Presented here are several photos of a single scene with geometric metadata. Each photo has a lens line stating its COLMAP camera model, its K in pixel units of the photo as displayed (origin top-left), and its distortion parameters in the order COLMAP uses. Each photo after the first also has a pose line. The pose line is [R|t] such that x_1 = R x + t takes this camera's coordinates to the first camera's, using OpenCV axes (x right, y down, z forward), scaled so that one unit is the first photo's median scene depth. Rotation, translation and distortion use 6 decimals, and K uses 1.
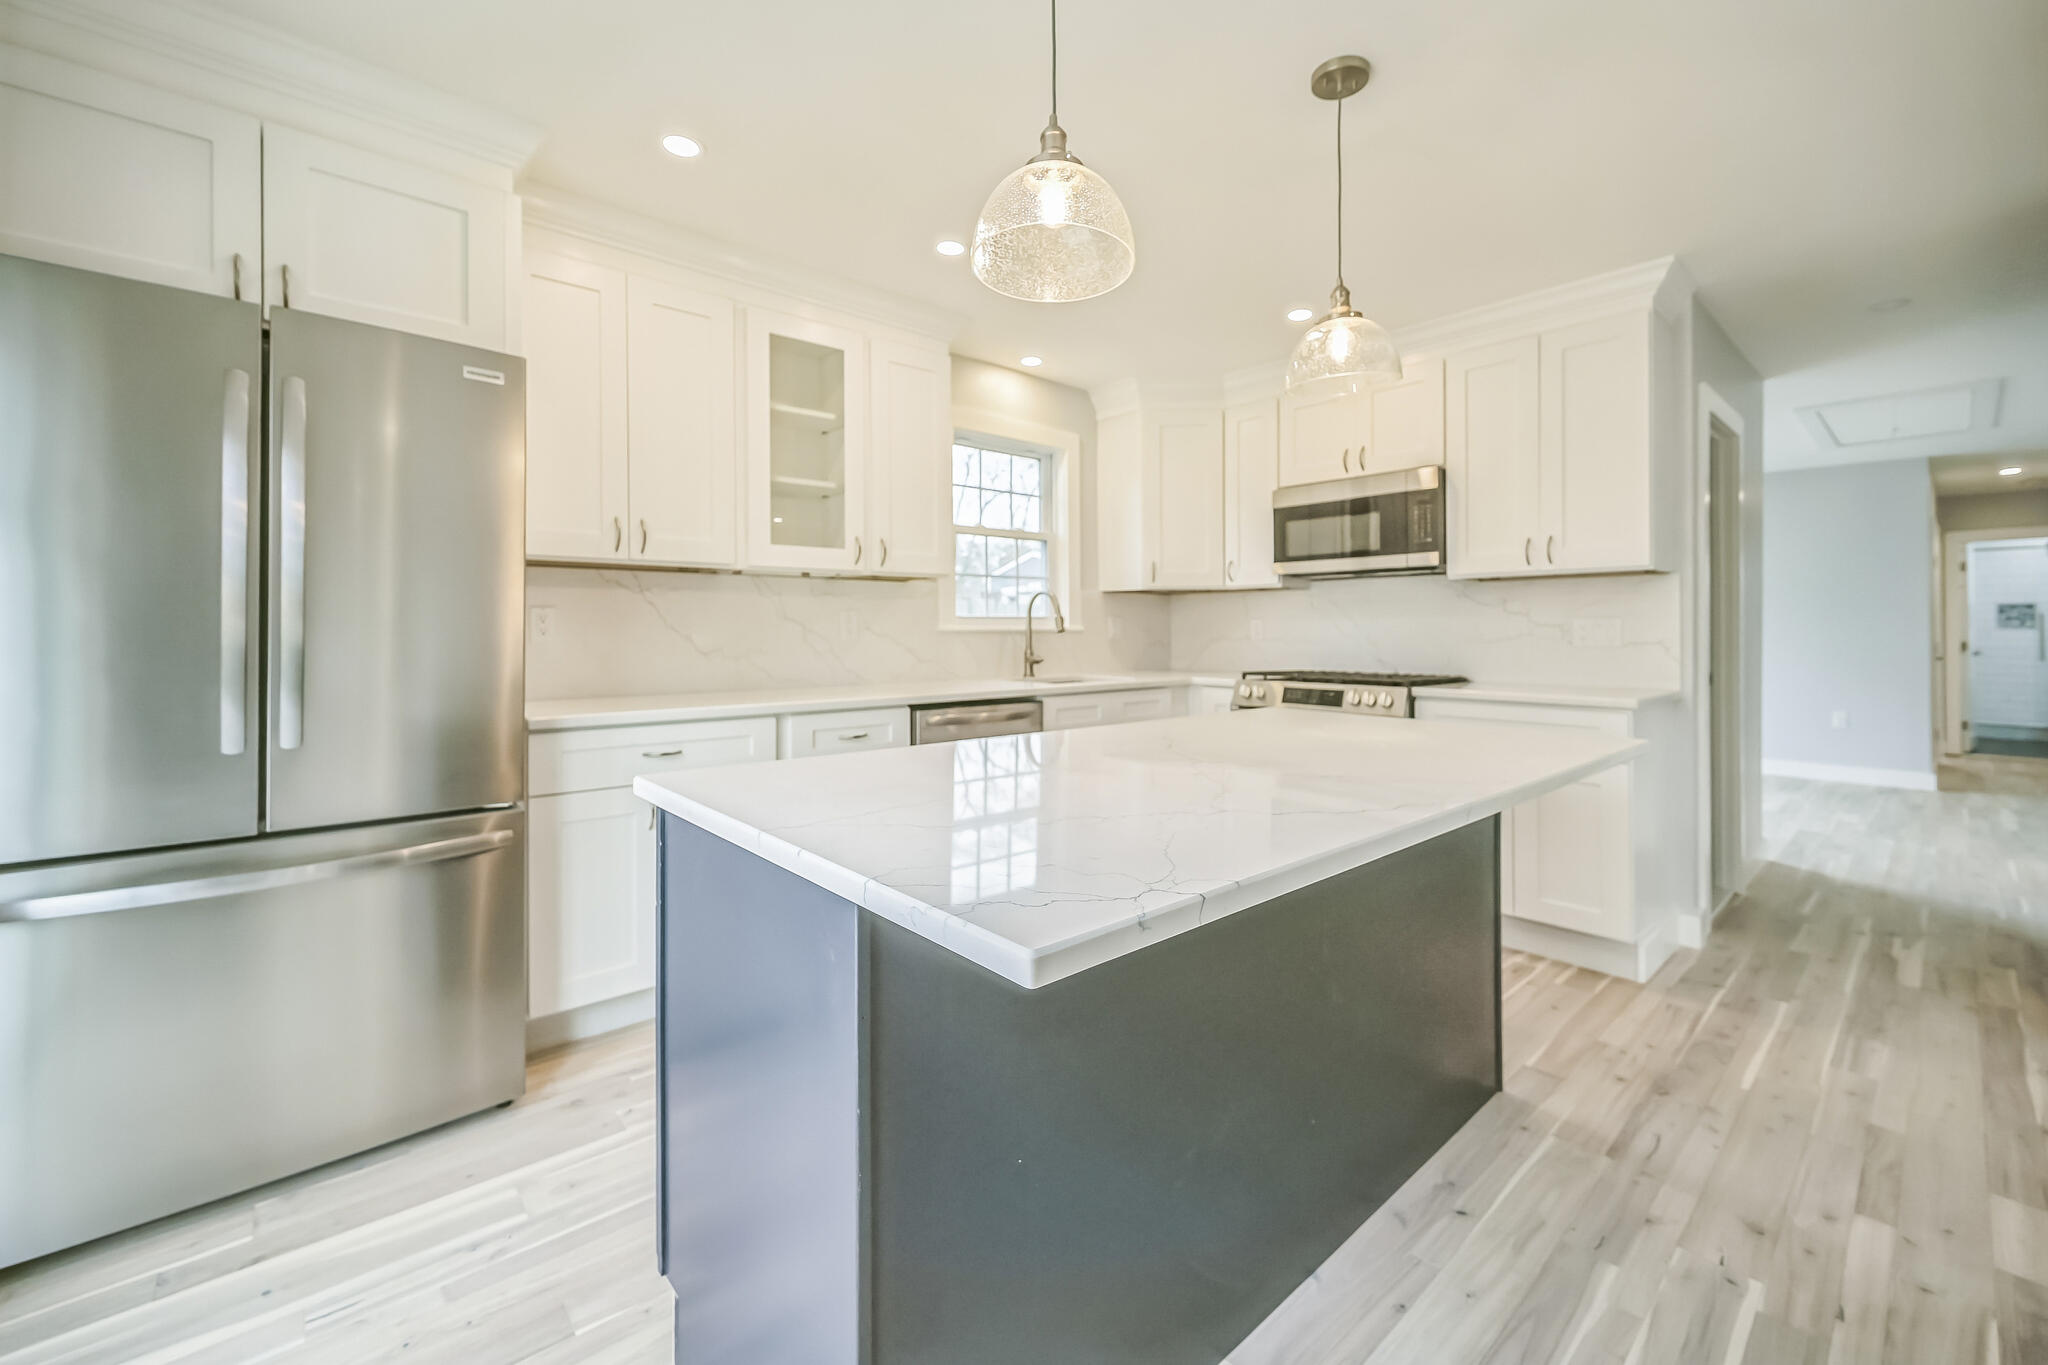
lens RADIAL K [[829.9, 0, 1013.0], [0, 829.9, 635.3], [0, 0, 1]] dist [-0.003398, -0.000282]
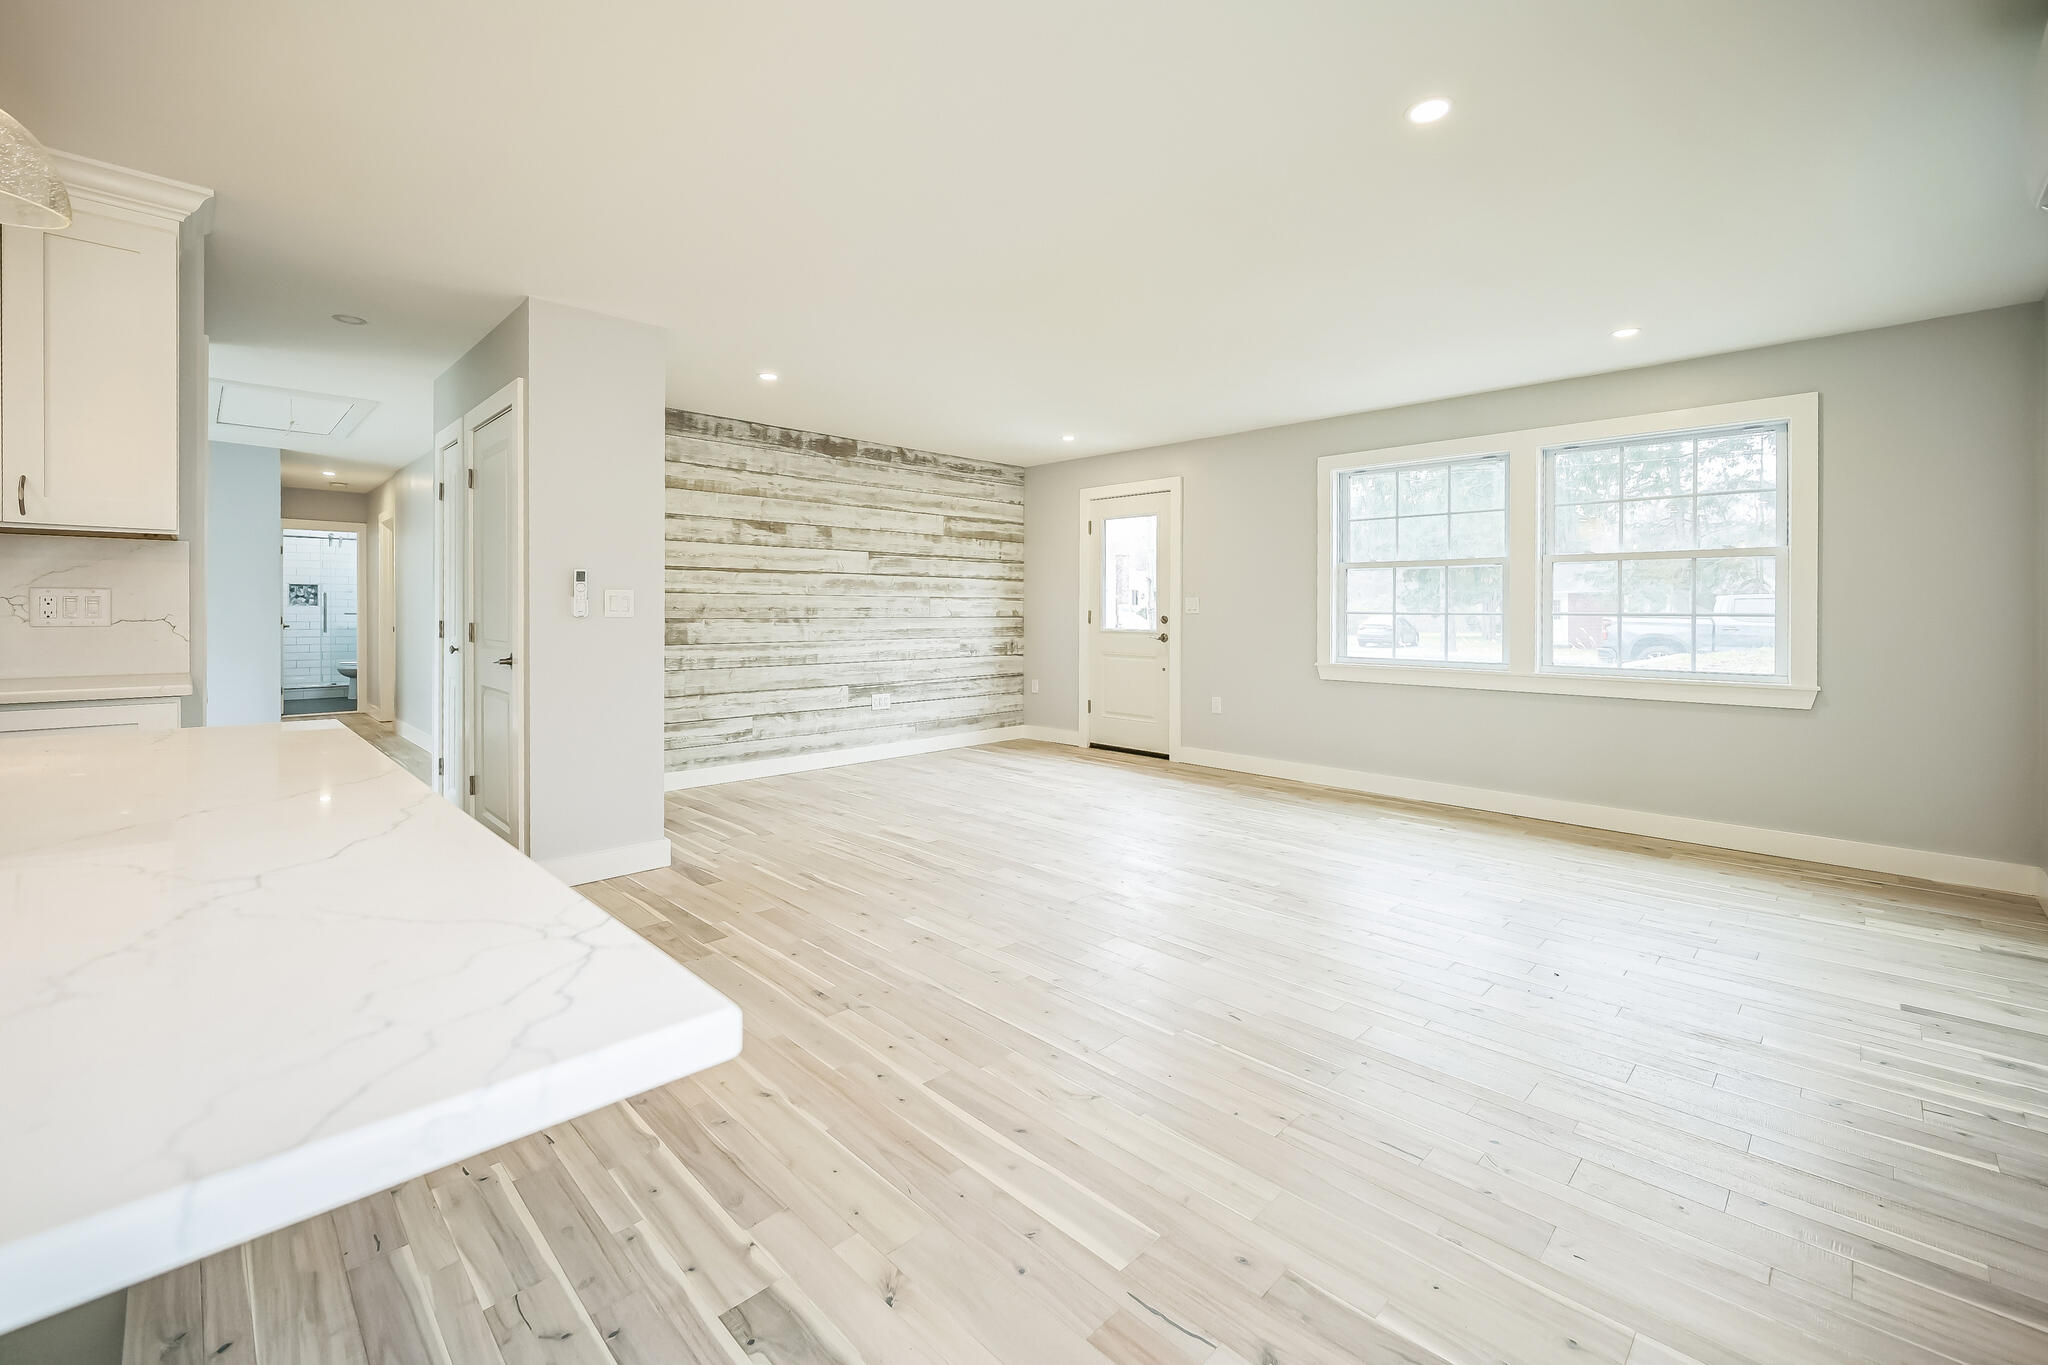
lens RADIAL K [[829.9, 0, 1040.7], [0, 829.9, 616.3], [0, 0, 1]] dist [-0.003398, -0.000282]
pose [[-0.087444, -0.002192, 0.996167, -0.185511], [-0.004621, 0.999988, 0.001794, -0.000276], [-0.996159, -0.004447, -0.087453, 0.185666]]
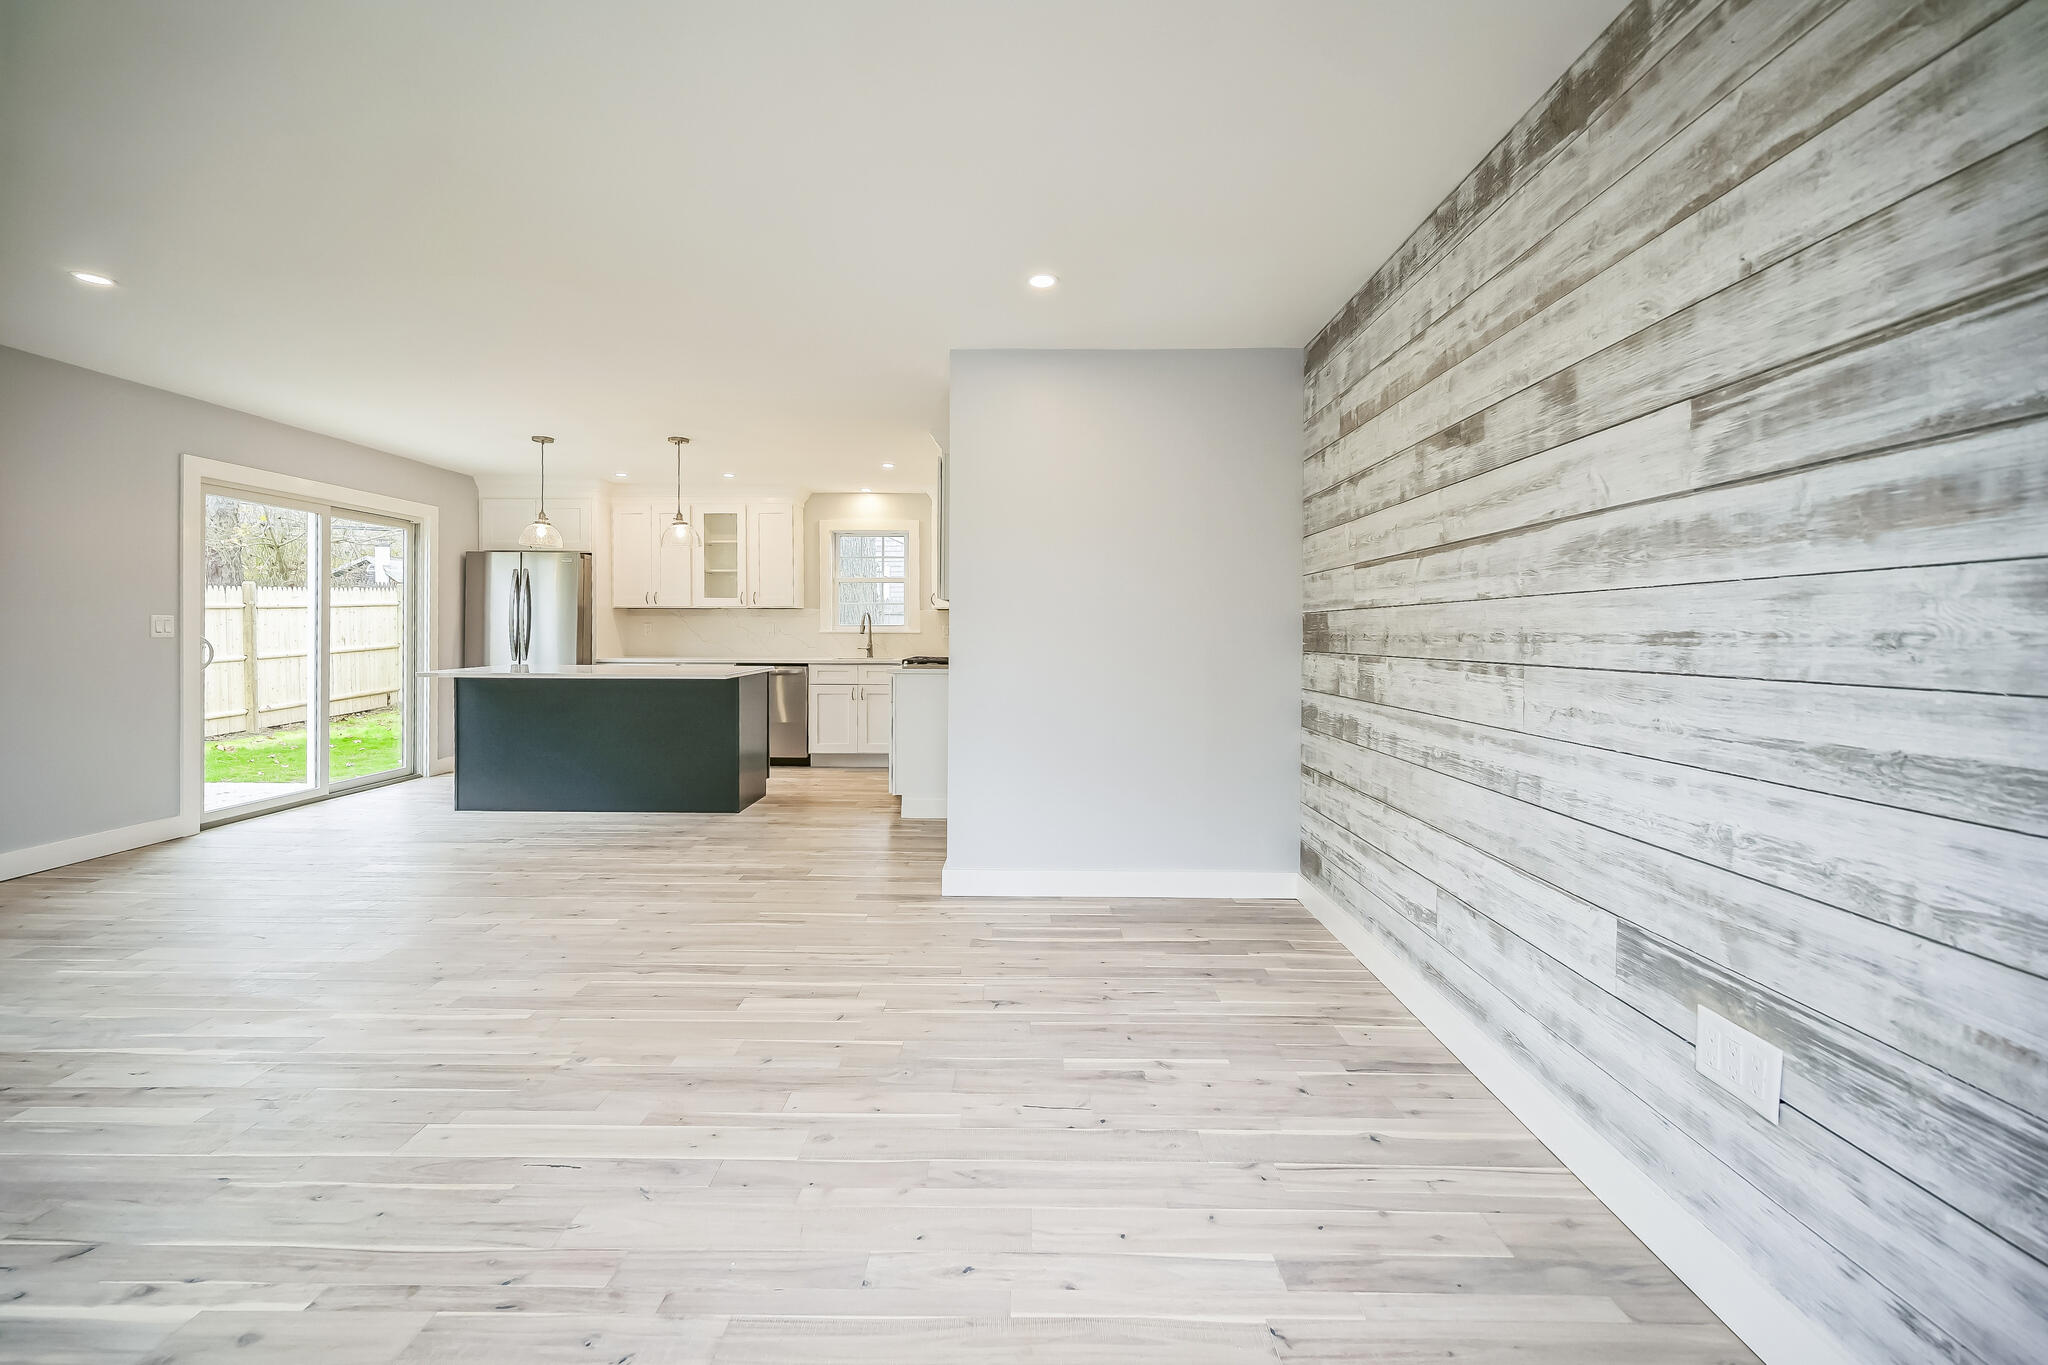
lens RADIAL K [[829.9, 0, 1030.1], [0, 829.9, 641.7], [0, 0, 1]] dist [-0.003398, -0.000282]
pose [[0.751559, 0.013057, -0.659537, 2.322789], [-0.005803, 0.999896, 0.013183, -0.017206], [0.659641, -0.006081, 0.751556, -0.265323]]
